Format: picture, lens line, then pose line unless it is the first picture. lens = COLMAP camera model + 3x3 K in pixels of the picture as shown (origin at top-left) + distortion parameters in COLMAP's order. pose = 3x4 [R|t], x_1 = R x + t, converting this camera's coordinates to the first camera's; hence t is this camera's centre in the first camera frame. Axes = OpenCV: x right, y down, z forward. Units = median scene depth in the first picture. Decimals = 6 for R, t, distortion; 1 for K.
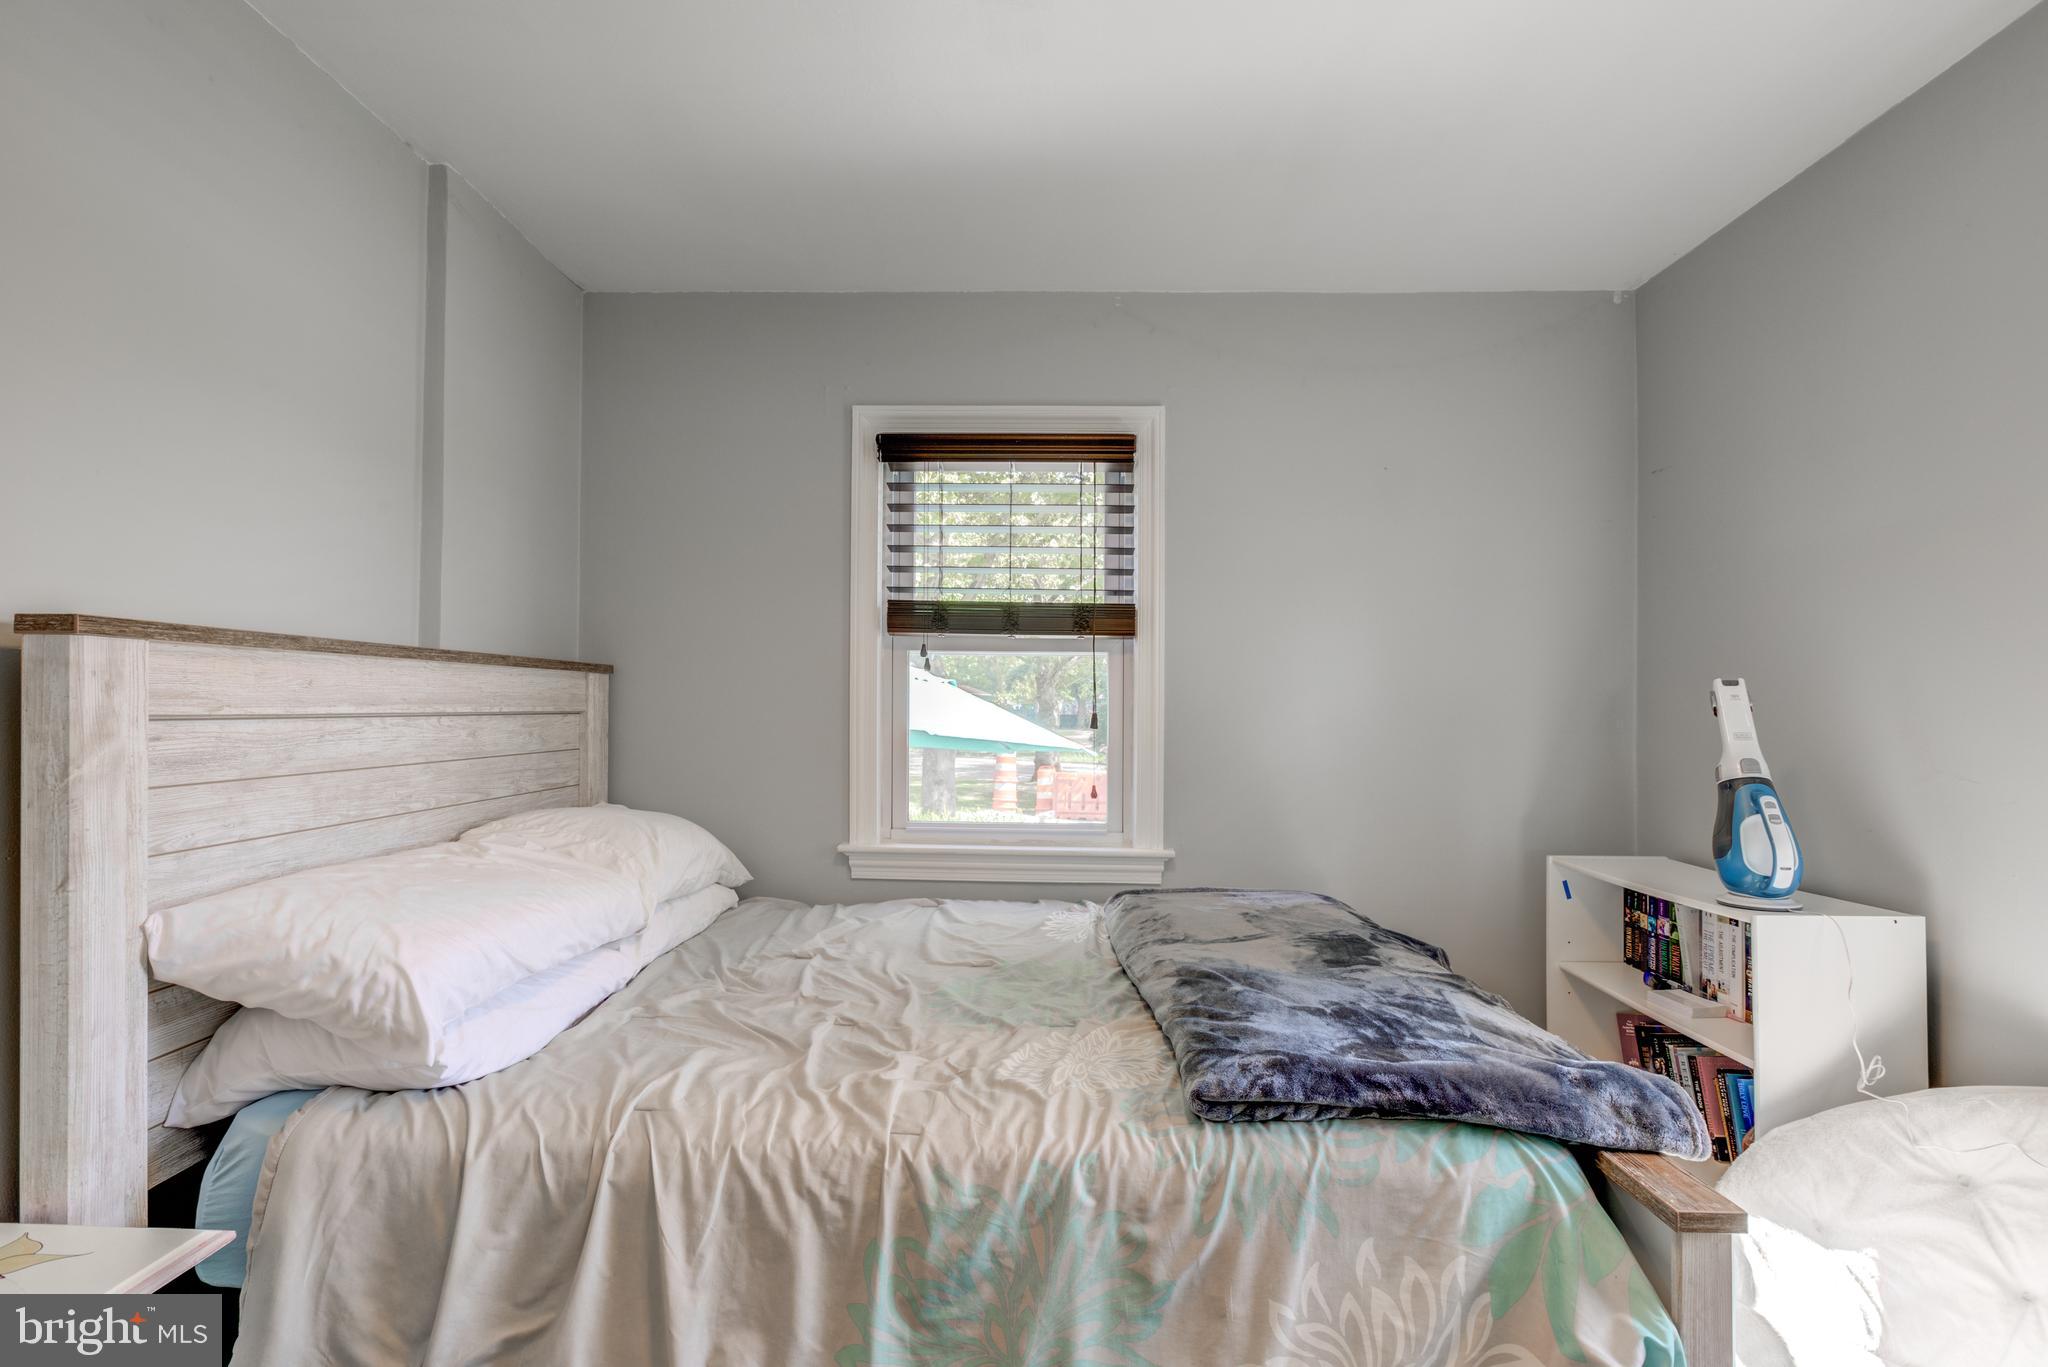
lens RADIAL K [[958.7, 0, 1016.7], [0, 958.7, 696.5], [0, 0, 1]] dist [-0.009696, 0.000864]
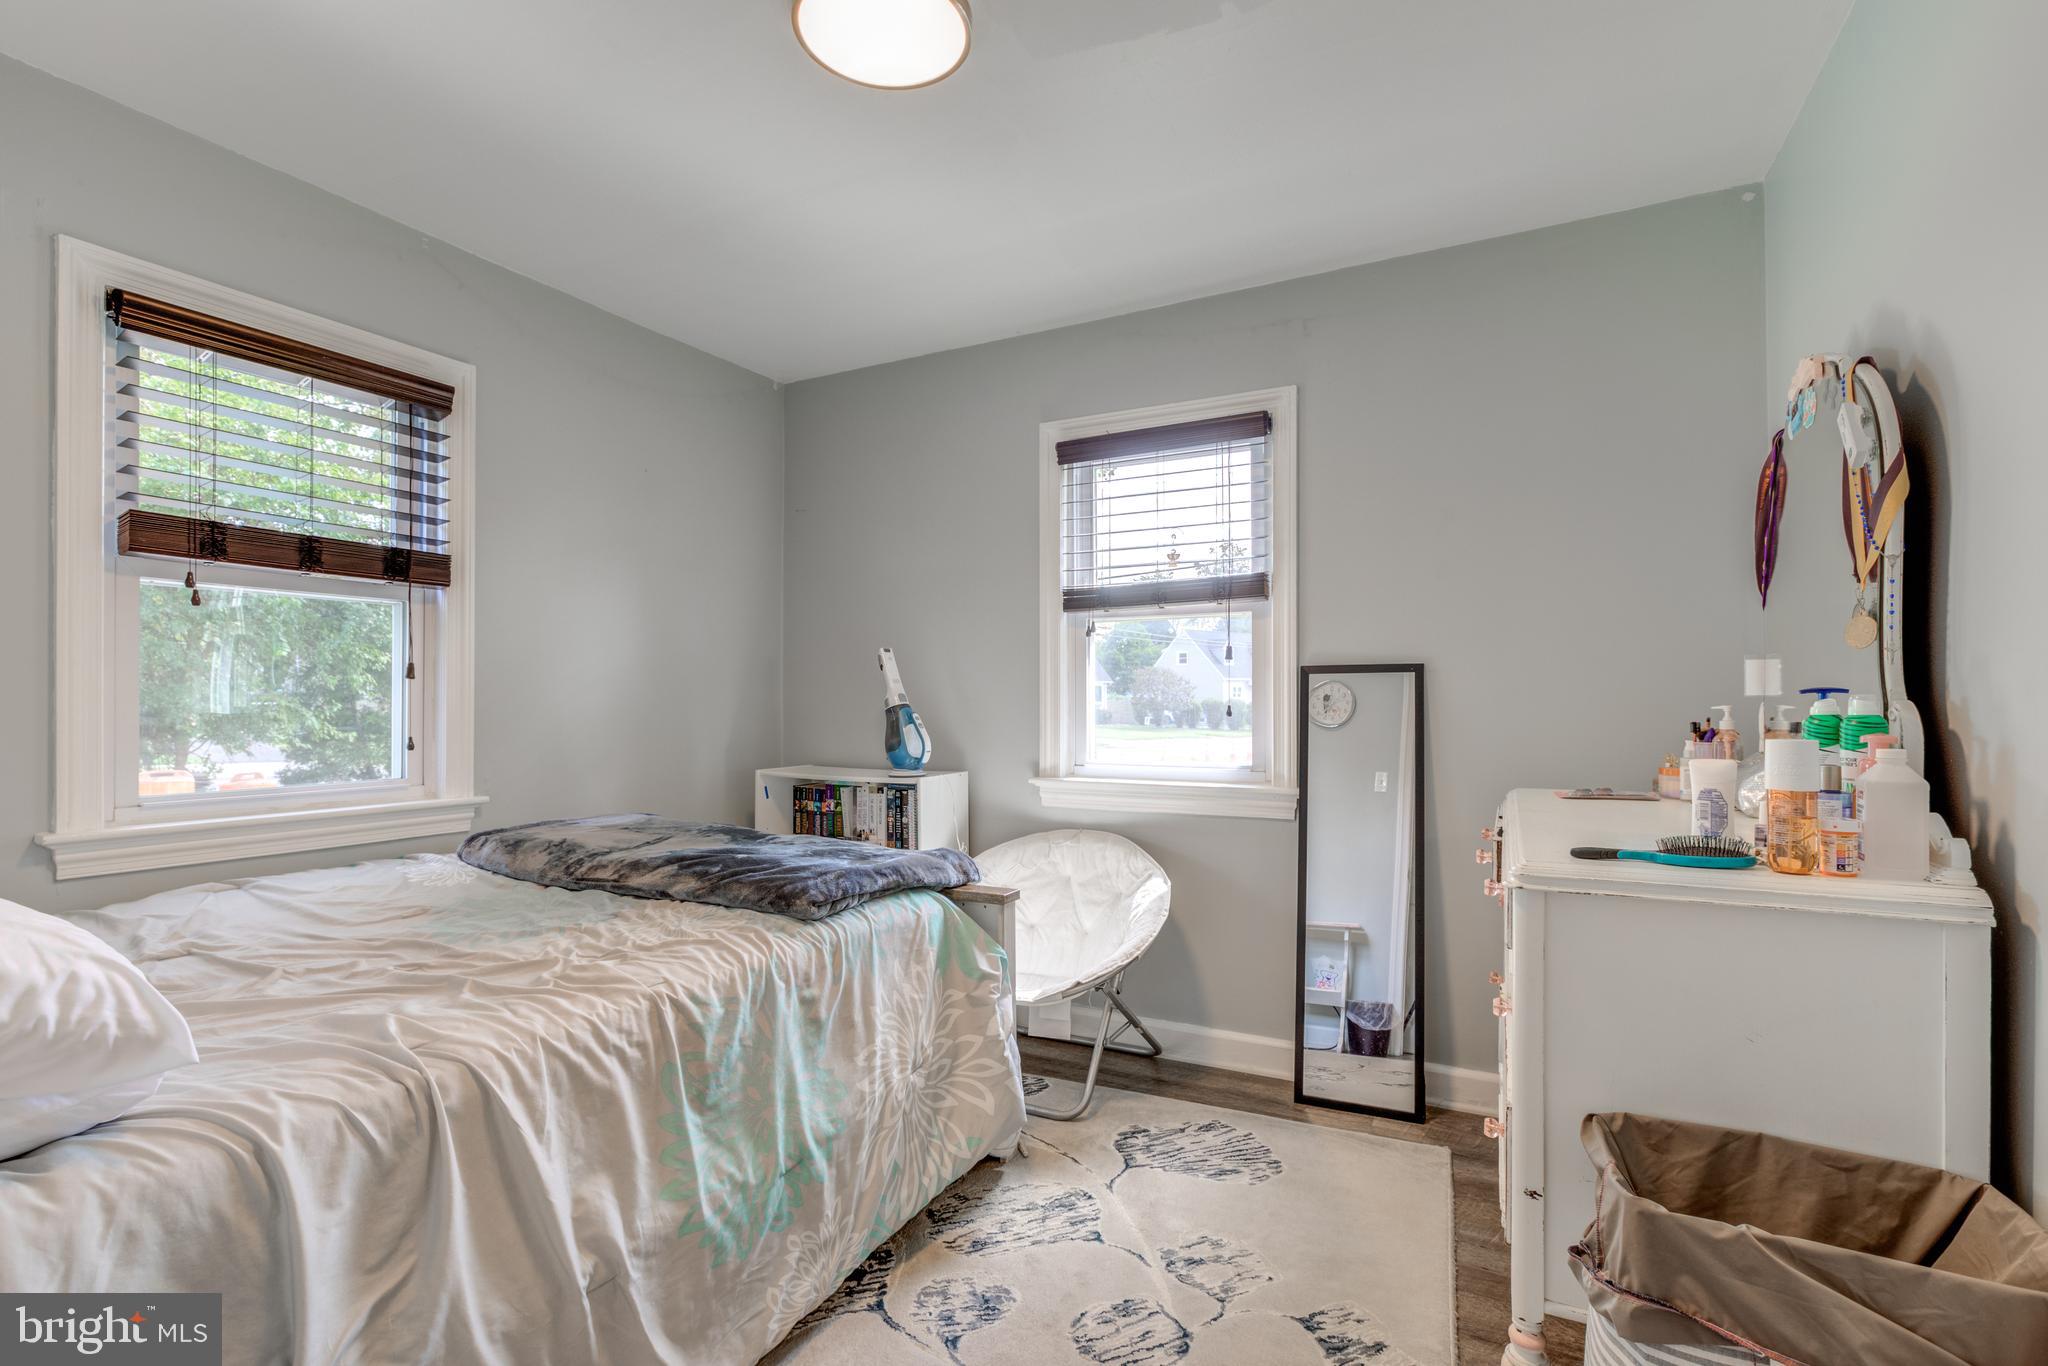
lens RADIAL K [[958.7, 0, 1016.7], [0, 958.7, 696.0], [0, 0, 1]] dist [-0.009696, 0.000864]
pose [[0.440224, -0.005497, 0.897871, -0.768058], [-0.010676, 0.999879, 0.011356, 0.049819], [-0.897825, -0.014585, 0.440112, 0.034102]]
